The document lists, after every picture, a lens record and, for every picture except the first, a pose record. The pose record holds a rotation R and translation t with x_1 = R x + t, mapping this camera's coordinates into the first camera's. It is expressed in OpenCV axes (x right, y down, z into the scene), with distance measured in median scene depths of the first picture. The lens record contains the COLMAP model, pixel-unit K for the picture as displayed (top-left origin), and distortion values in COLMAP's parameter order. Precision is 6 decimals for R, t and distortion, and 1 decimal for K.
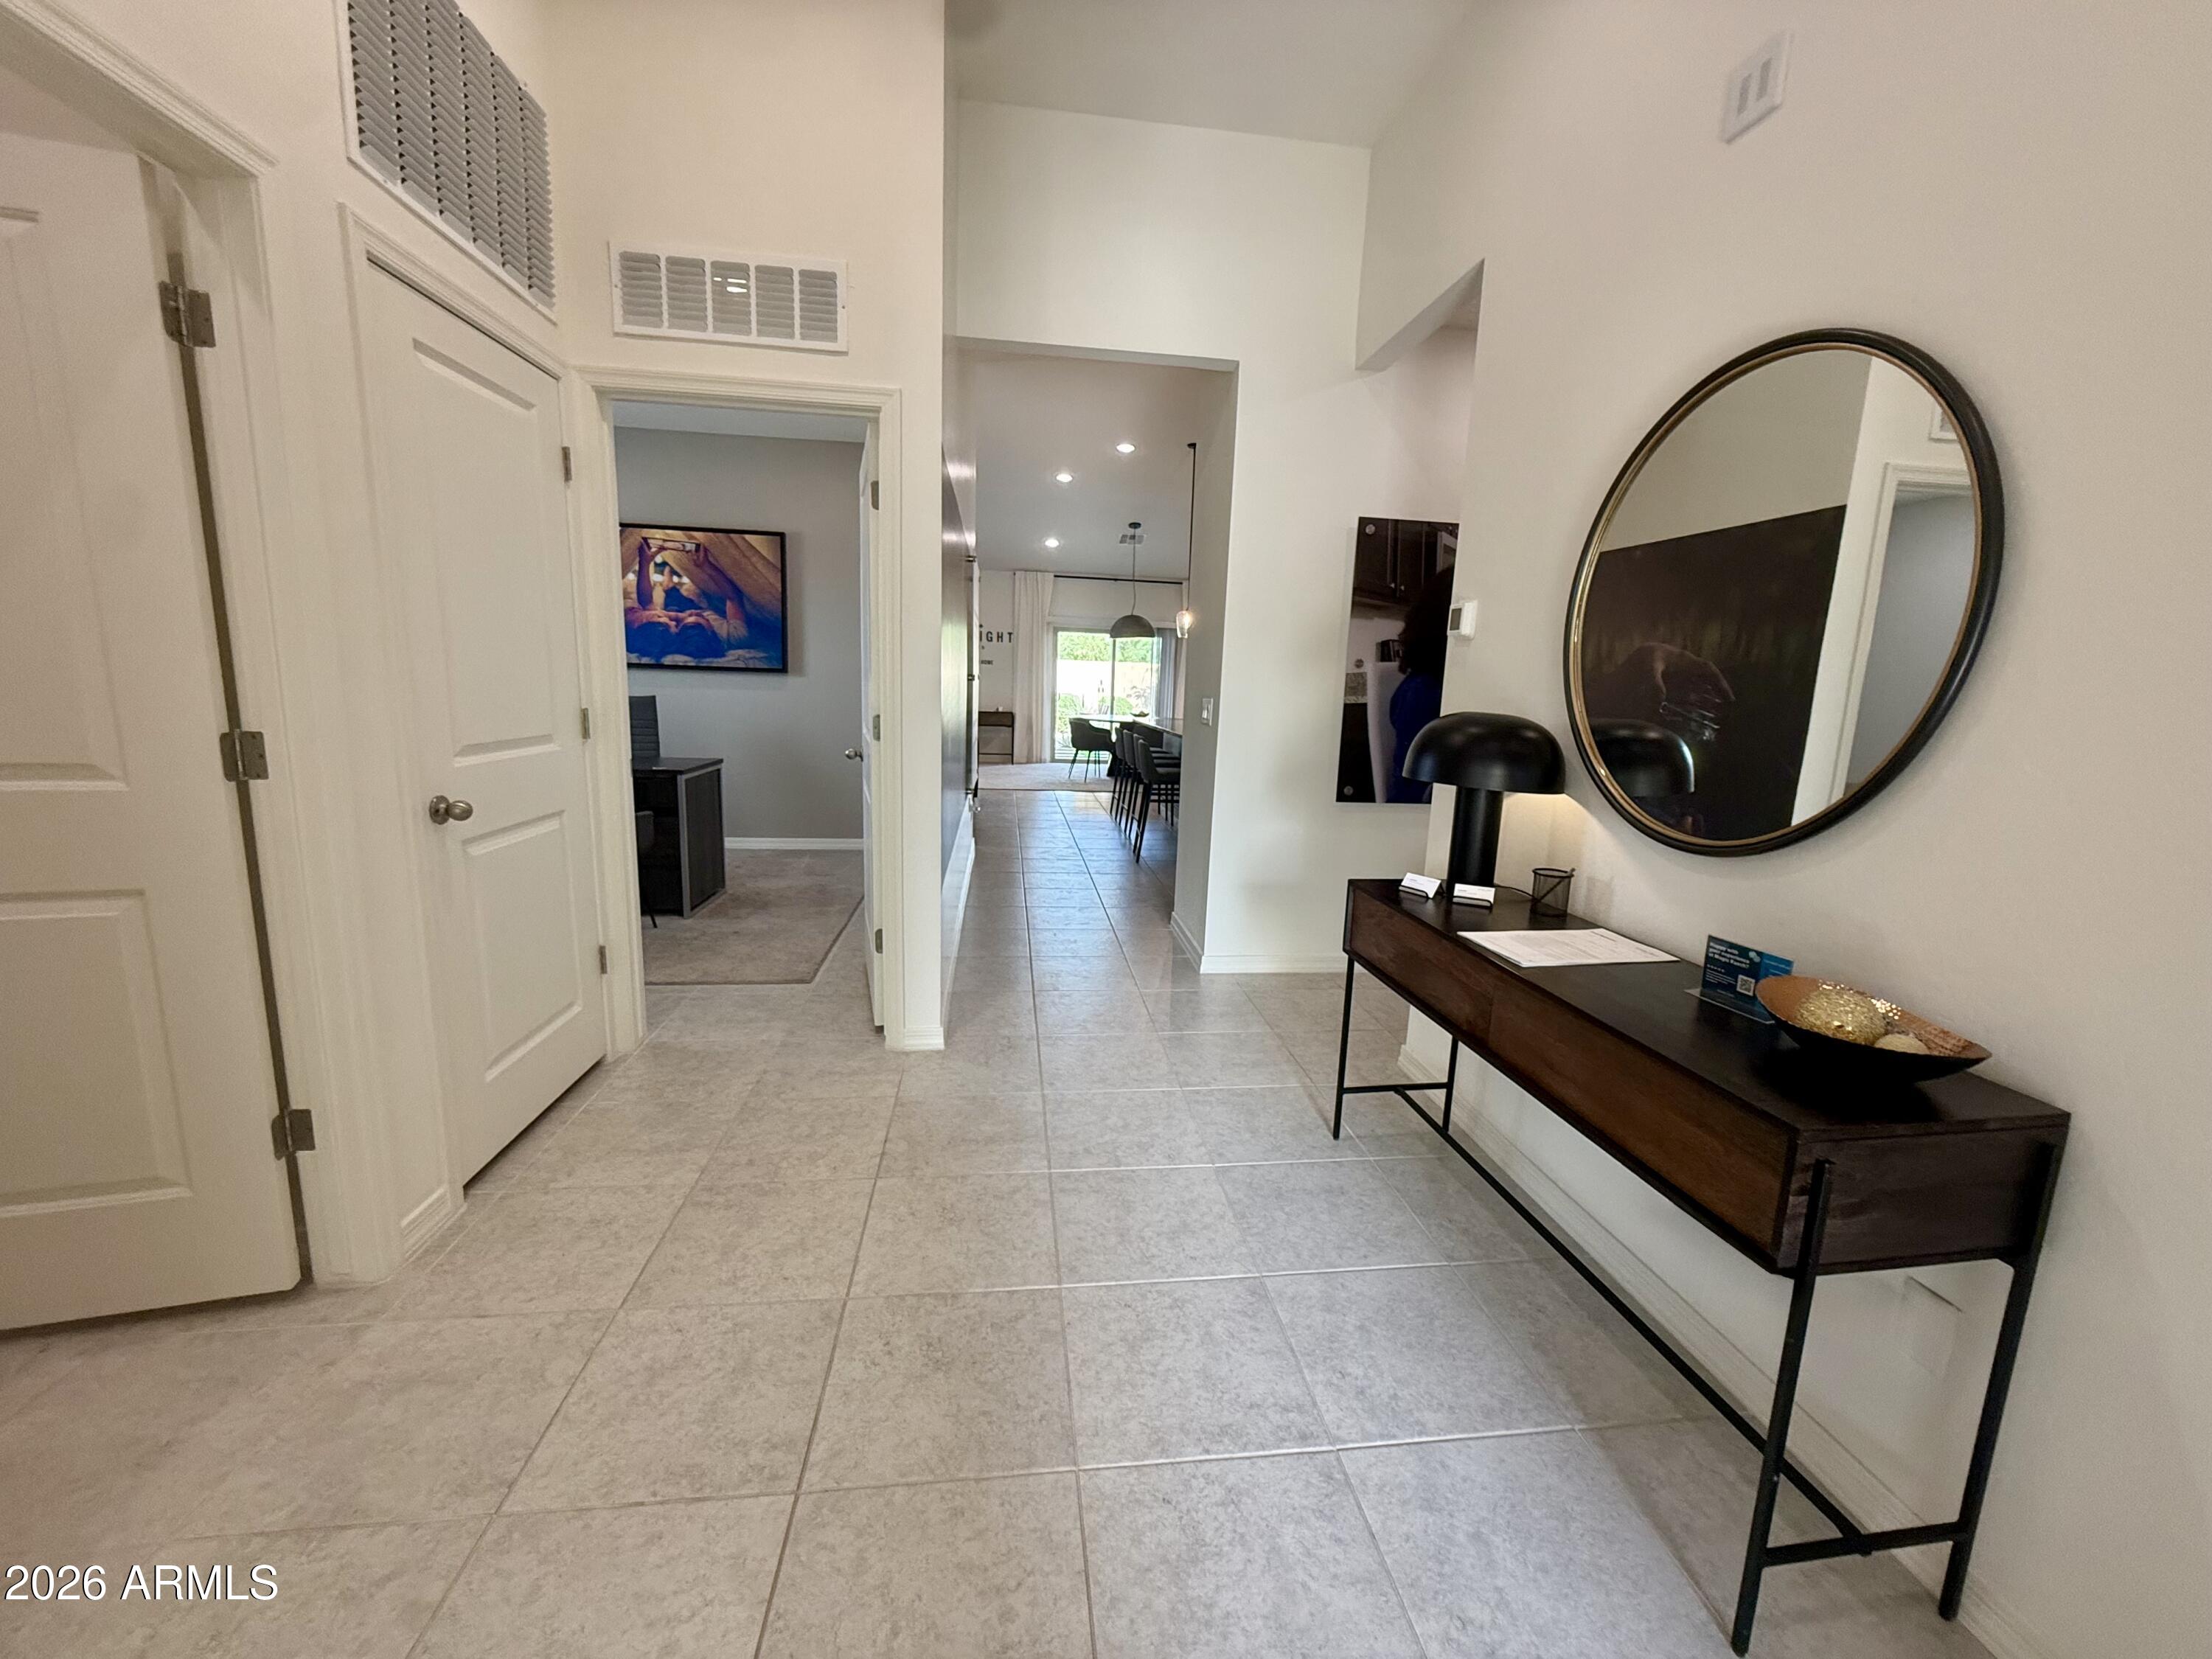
lens RADIAL K [[886.6, 0, 1117.8], [0, 886.6, 826.1], [0, 0, 1]] dist [0.000676, 0.000164]
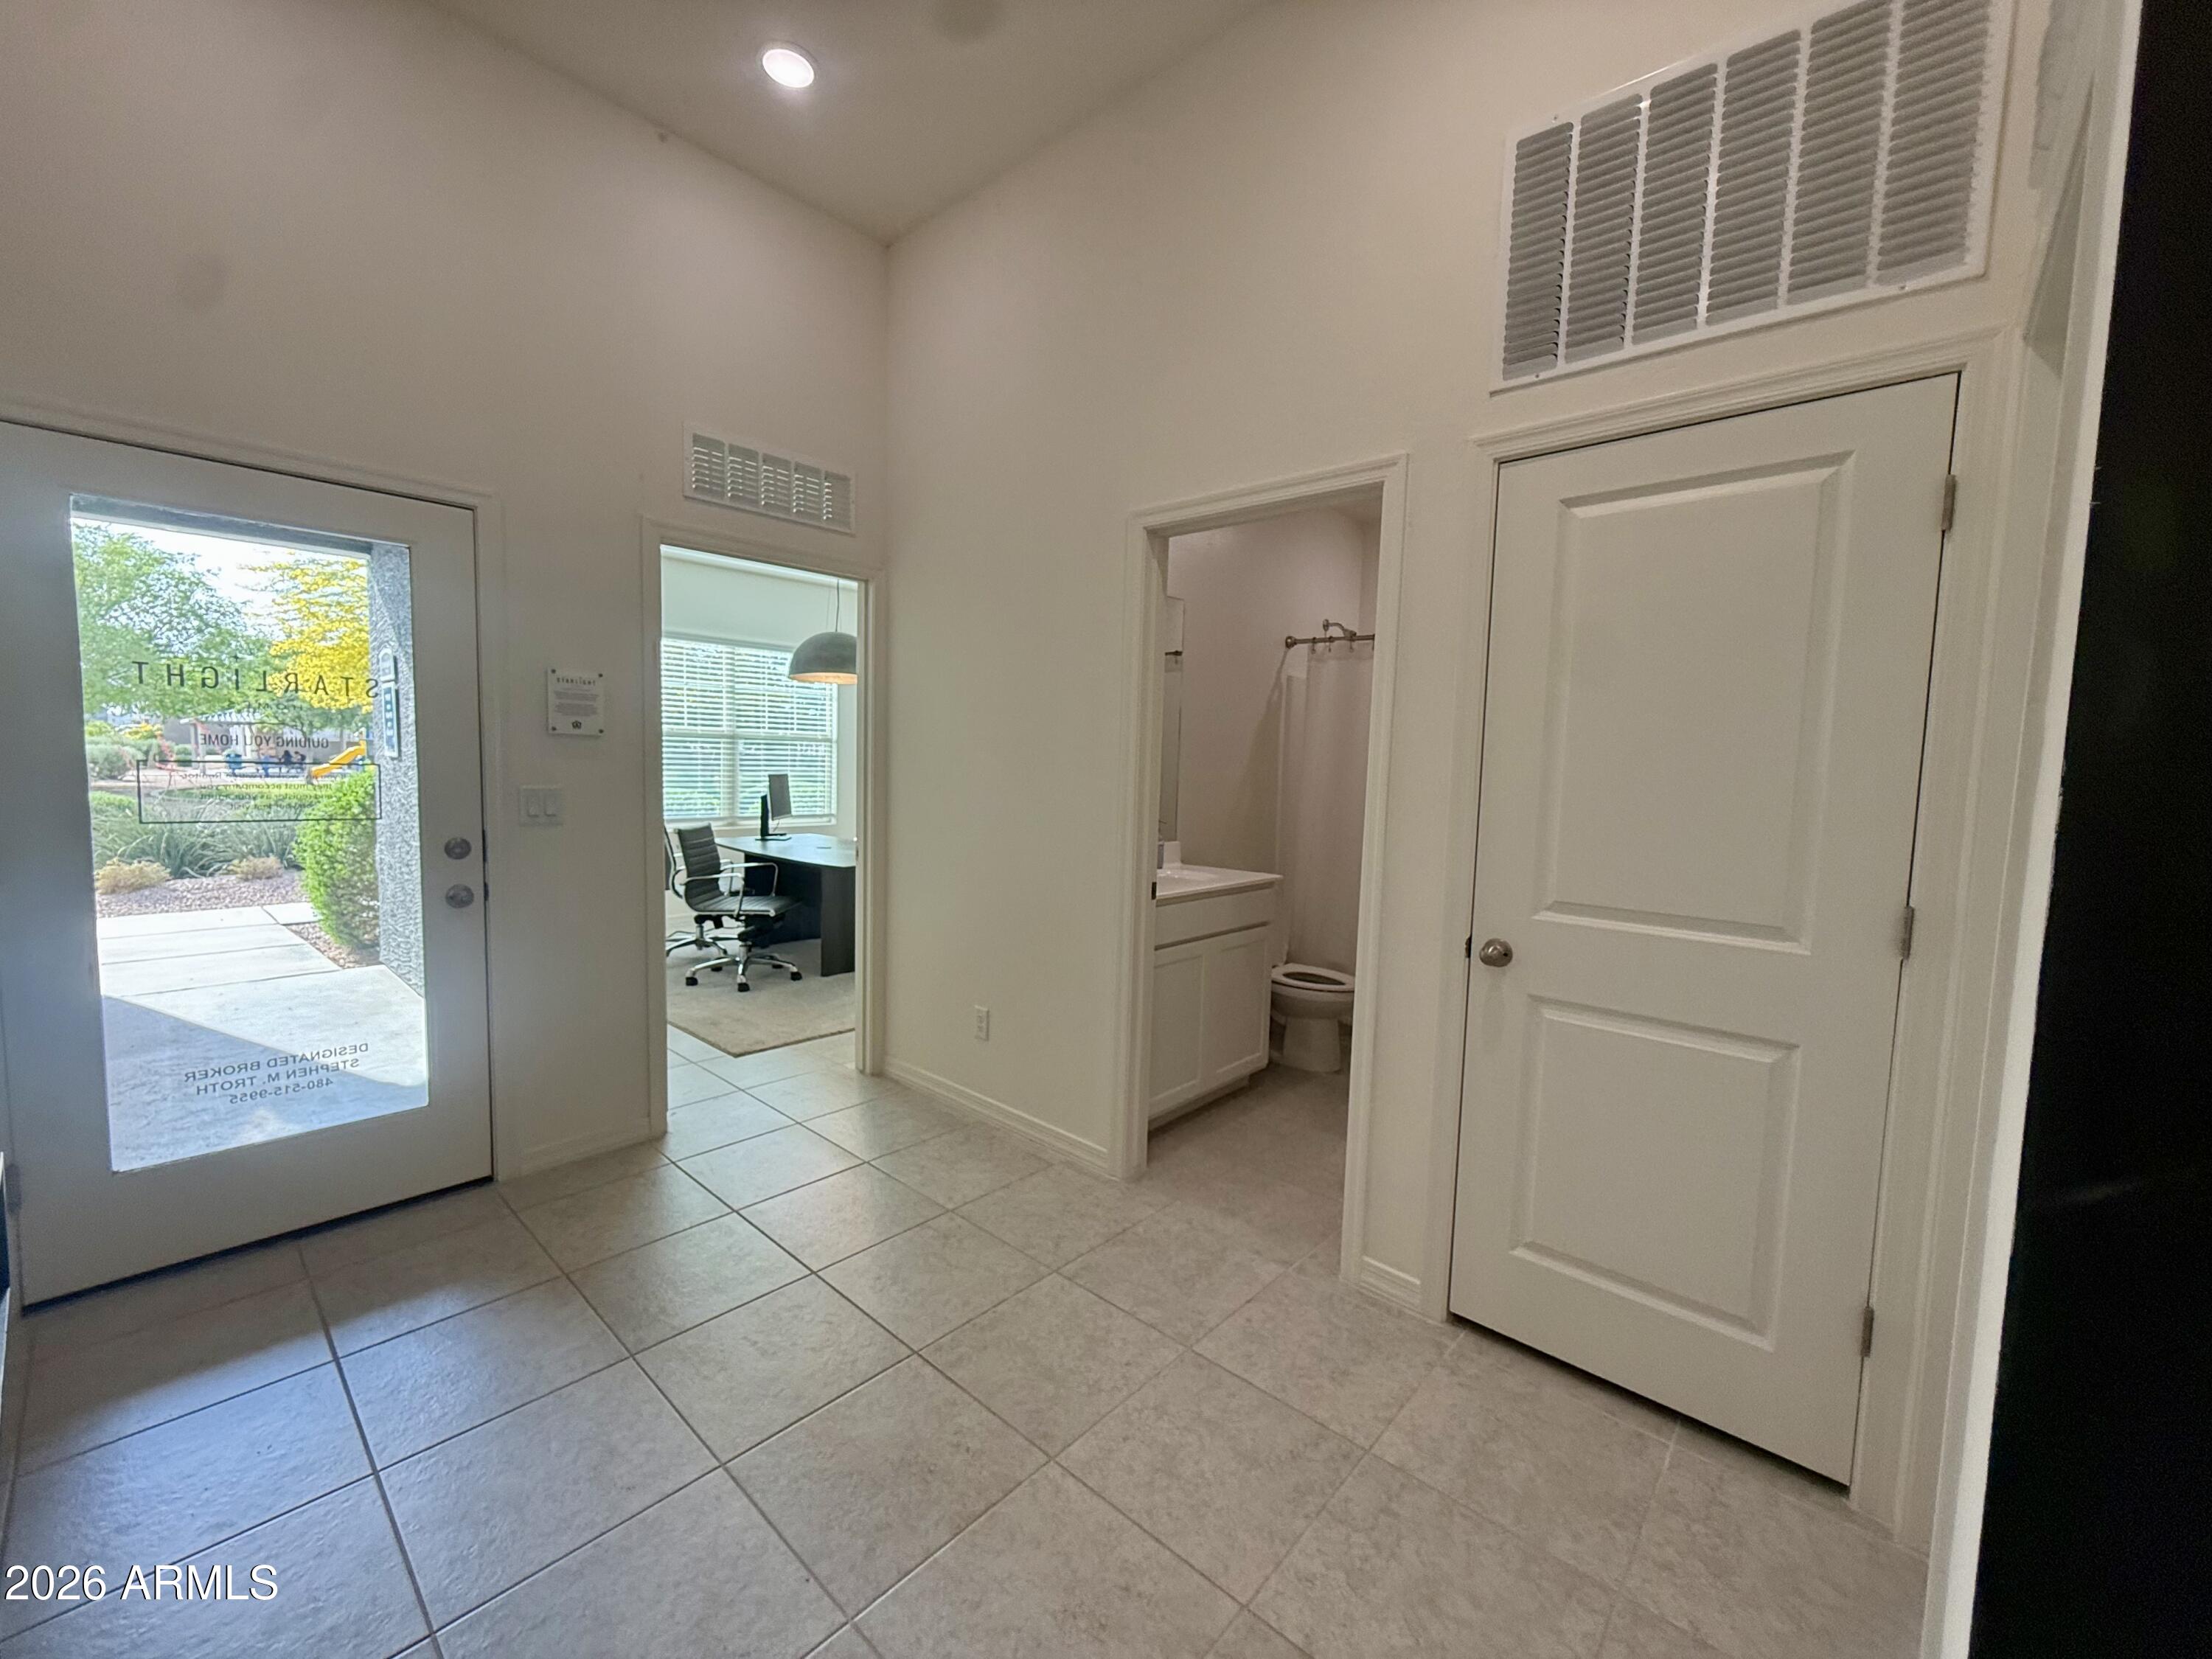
lens RADIAL K [[886.6, 0, 1117.8], [0, 886.6, 826.1], [0, 0, 1]] dist [0.000676, 0.000164]
pose [[-0.747690, -0.007612, -0.664004, 0.269603], [-0.166979, 0.969960, 0.176904, -0.293238], [0.642711, 0.243144, -0.726501, 1.562225]]
